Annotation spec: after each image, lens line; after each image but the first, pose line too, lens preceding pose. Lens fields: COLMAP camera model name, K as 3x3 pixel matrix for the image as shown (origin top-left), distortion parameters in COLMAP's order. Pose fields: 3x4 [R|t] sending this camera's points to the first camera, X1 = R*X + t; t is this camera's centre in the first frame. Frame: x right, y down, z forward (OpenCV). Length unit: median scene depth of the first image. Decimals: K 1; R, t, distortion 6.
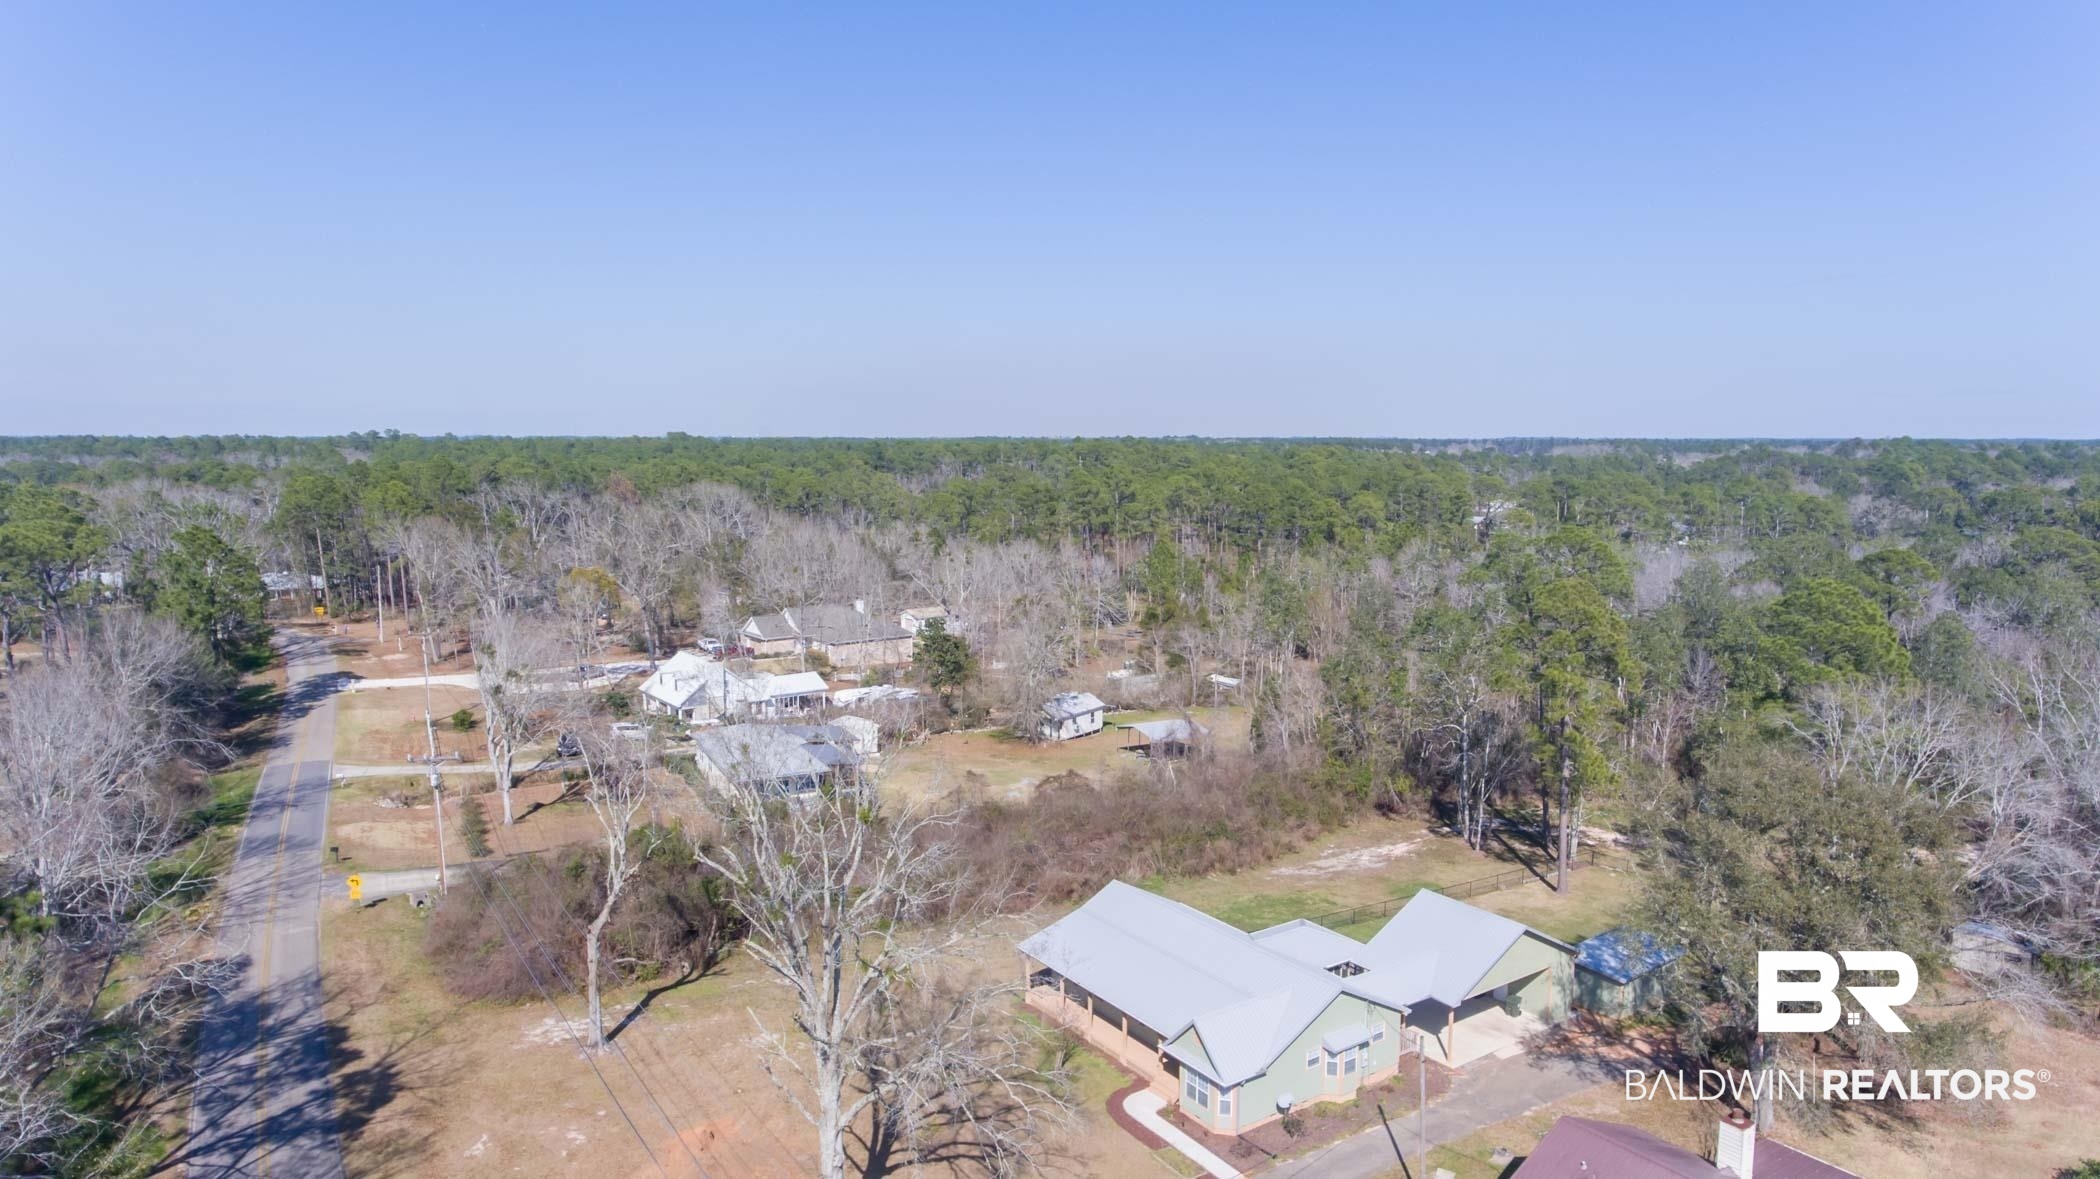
lens RADIAL K [[1253.0, 0, 1043.5], [0, 1253.0, 591.6], [0, 0, 1]] dist [-0.000821, 0.000806]
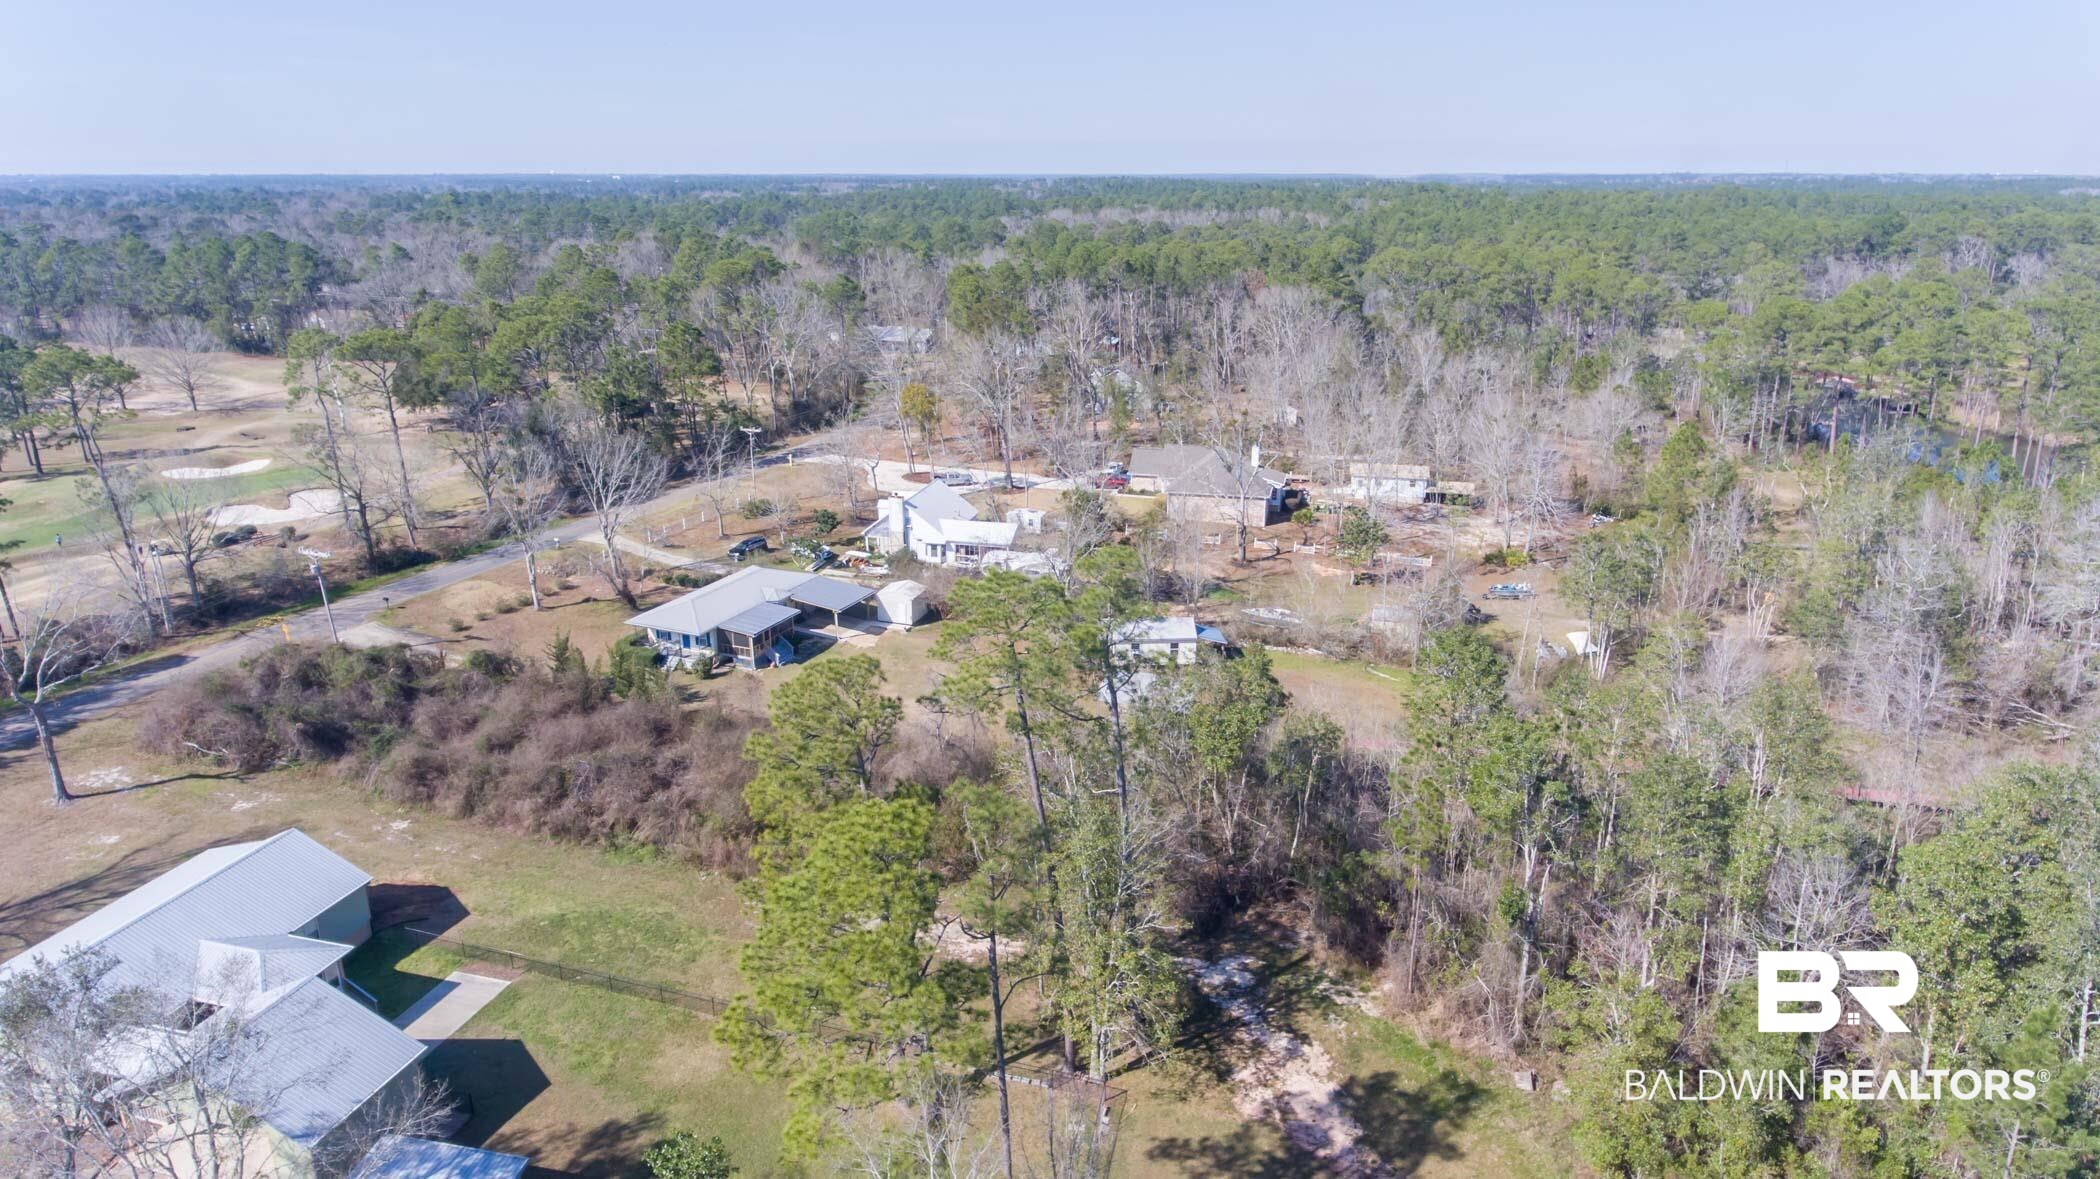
lens RADIAL K [[1265.7, 0, 1054.8], [0, 1265.7, 596.5], [0, 0, 1]] dist [0.000683, -0.001164]
pose [[0.659655, 0.235979, -0.713561, 0.570872], [-0.091290, 0.967557, 0.235584, -0.119129], [0.746003, -0.090263, 0.659796, 0.413541]]
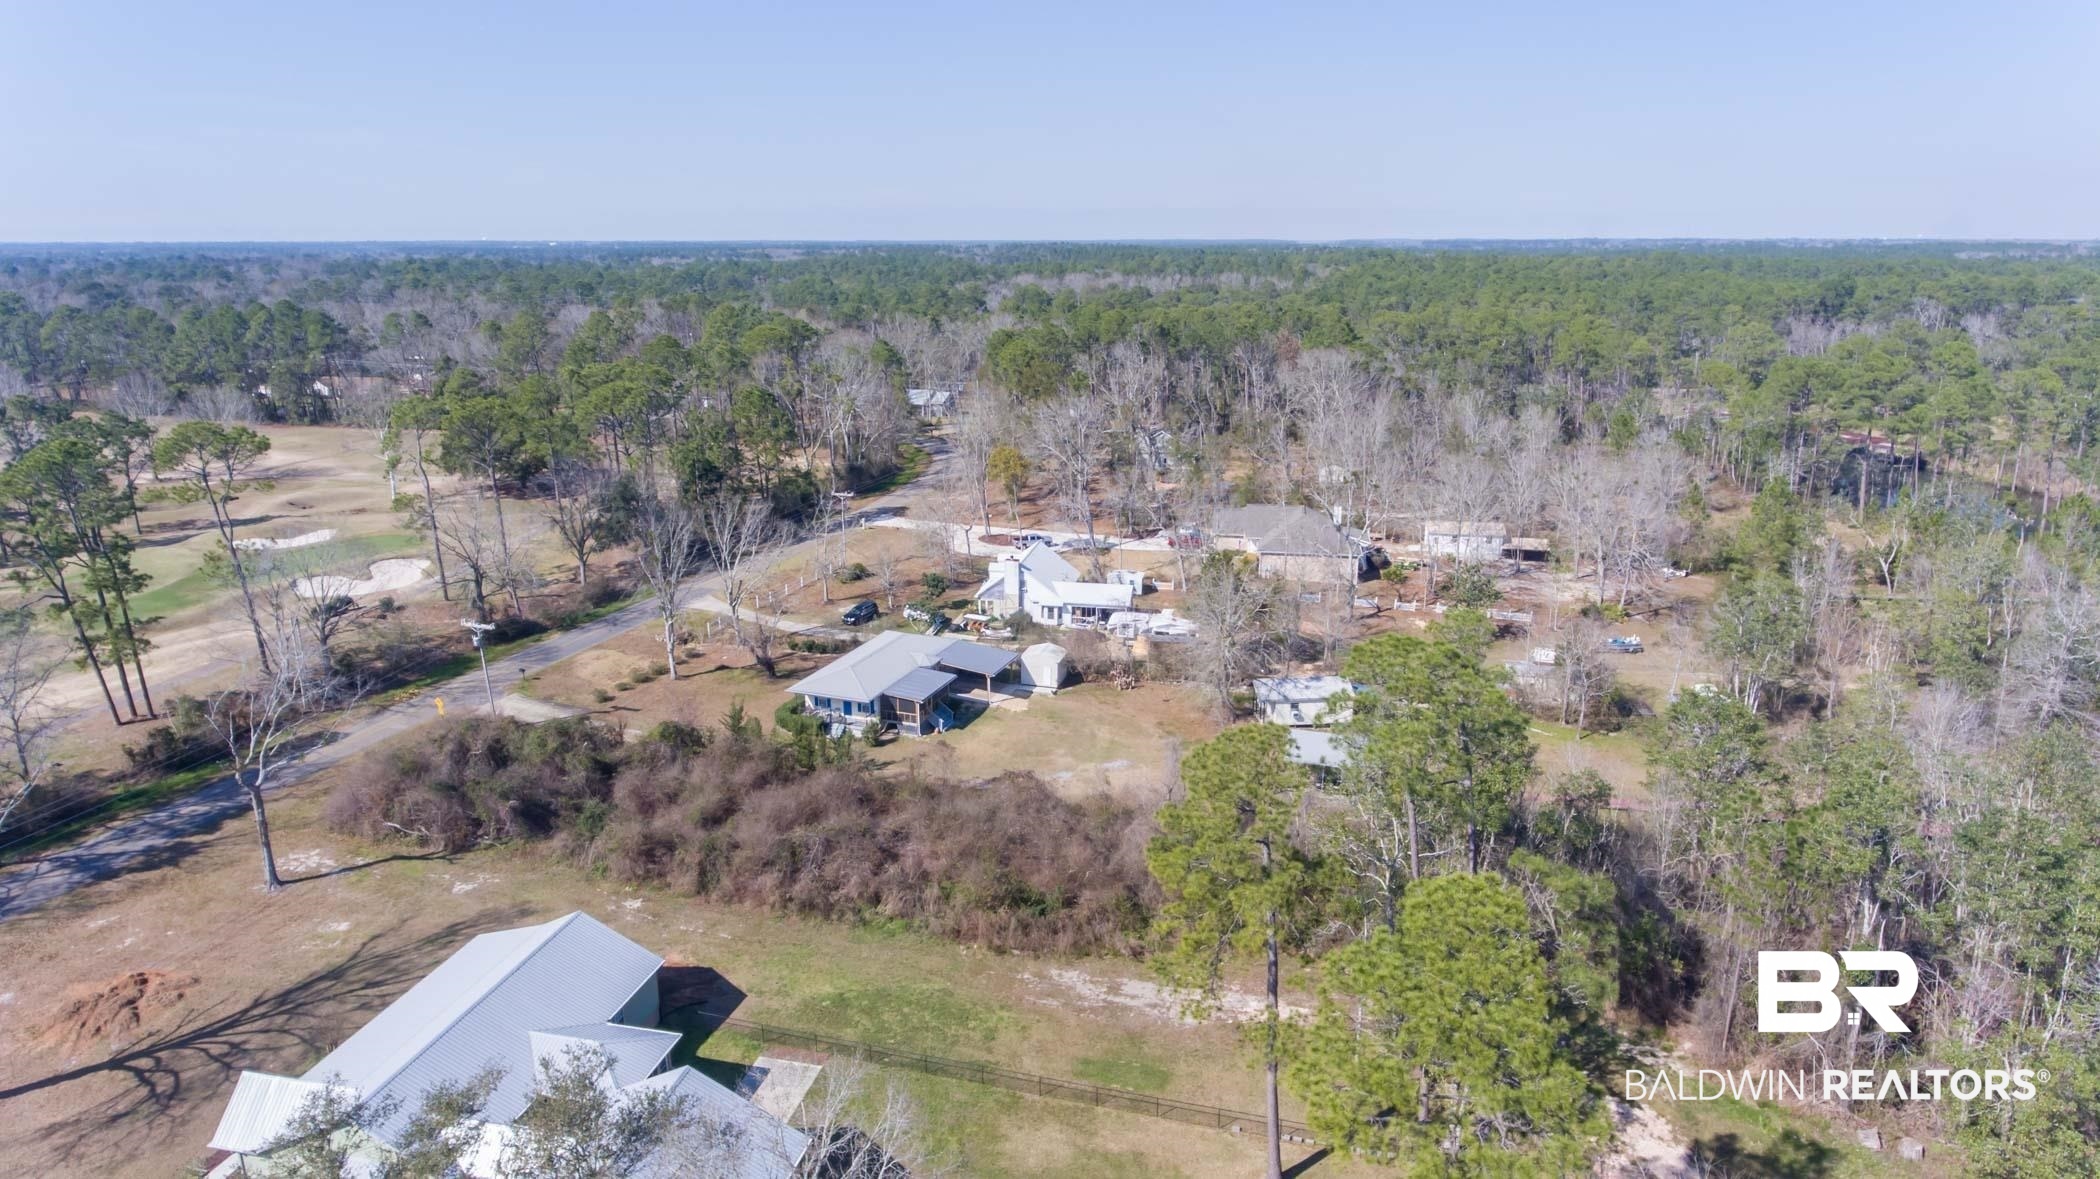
lens RADIAL K [[1255.8, 0, 1045.1], [0, 1255.8, 593.1], [0, 0, 1]] dist [-0.000027, 0.000970]
pose [[0.691121, 0.192379, -0.696665, 0.470057], [-0.086038, 0.978968, 0.184982, -0.108403], [0.717600, -0.067905, 0.693137, 0.312246]]
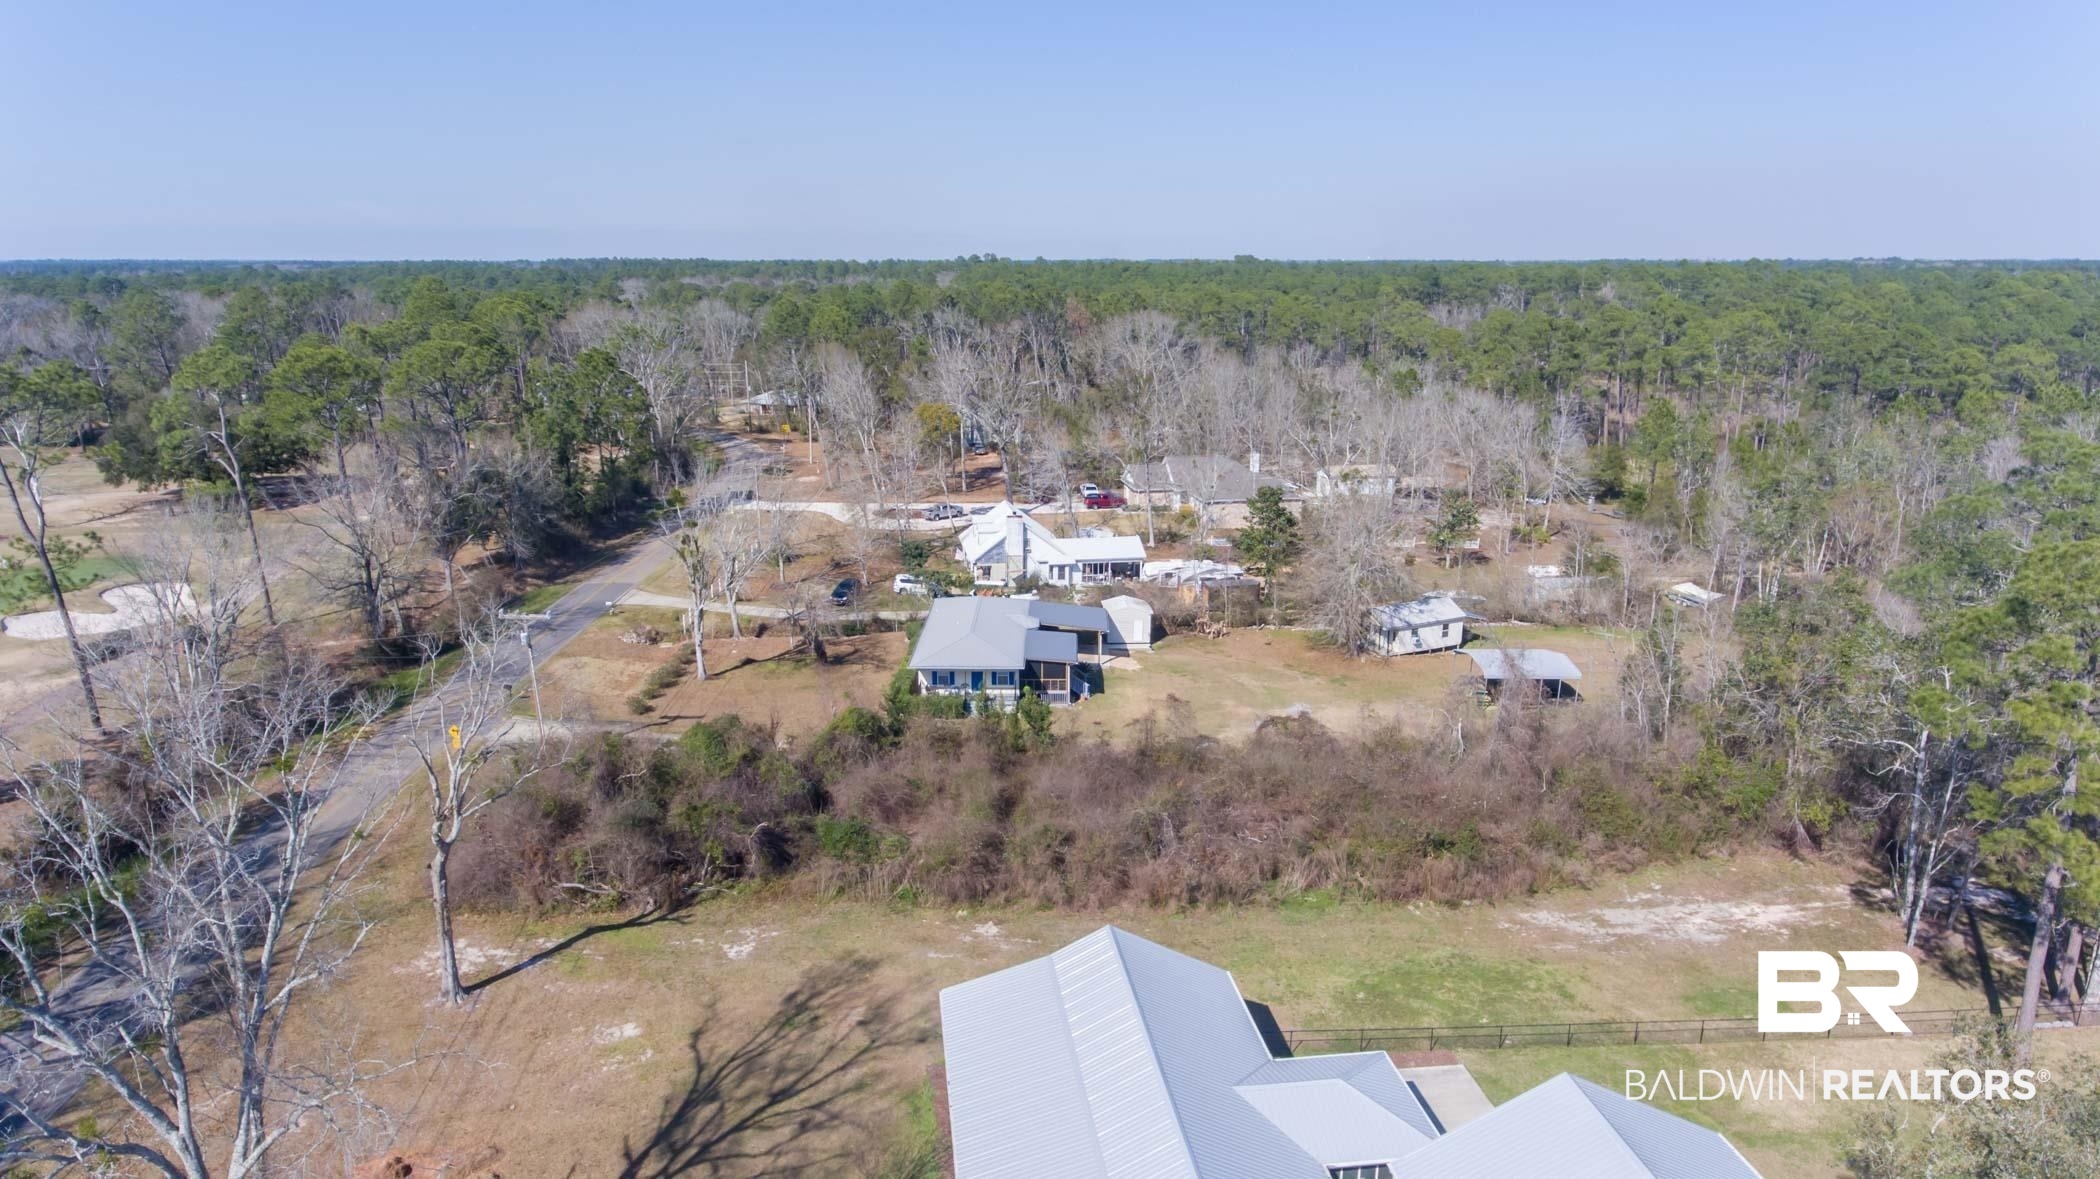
lens RADIAL K [[1255.8, 0, 1045.1], [0, 1255.8, 593.1], [0, 0, 1]] dist [-0.000027, 0.000970]
pose [[0.893868, 0.114109, -0.433565, 0.154635], [-0.054162, 0.987469, 0.148225, -0.024792], [0.445046, -0.109011, 0.888848, 0.202161]]
